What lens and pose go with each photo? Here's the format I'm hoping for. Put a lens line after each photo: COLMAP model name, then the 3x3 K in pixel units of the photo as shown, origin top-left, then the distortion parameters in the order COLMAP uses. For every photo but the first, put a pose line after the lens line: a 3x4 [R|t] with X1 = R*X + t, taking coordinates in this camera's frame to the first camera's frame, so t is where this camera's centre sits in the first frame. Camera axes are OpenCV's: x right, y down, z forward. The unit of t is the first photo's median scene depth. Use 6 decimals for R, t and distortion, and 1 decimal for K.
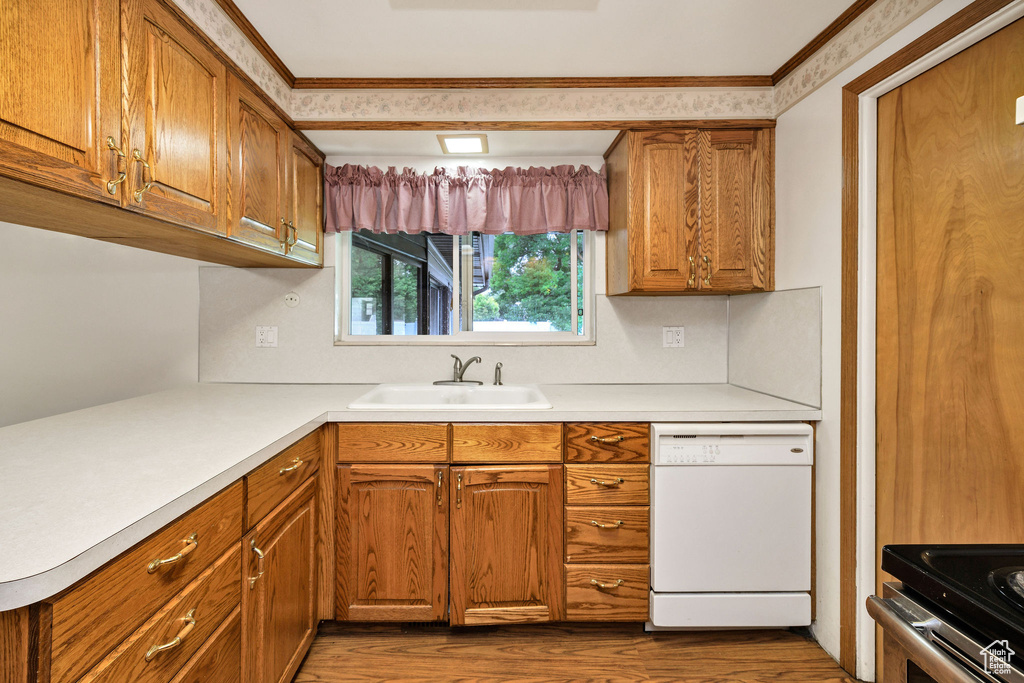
lens RADIAL K [[437.1, 0, 510.5], [0, 437.1, 321.6], [0, 0, 1]] dist [0.011701, -0.000150]
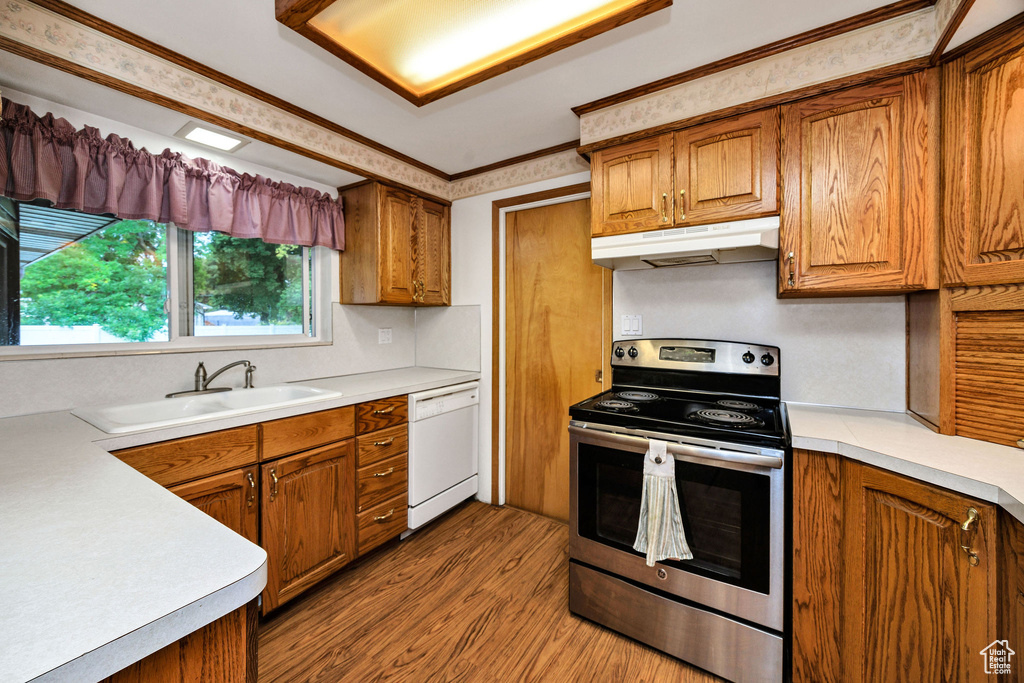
lens RADIAL K [[398.8, 0, 512.1], [0, 398.8, 327.9], [0, 0, 1]] dist [-0.000700, 0.000012]
pose [[0.547738, -0.010965, 0.836578, -0.584823], [0.003887, 0.999937, 0.010561, -0.002002], [-0.836641, -0.002533, 0.547746, -0.014514]]
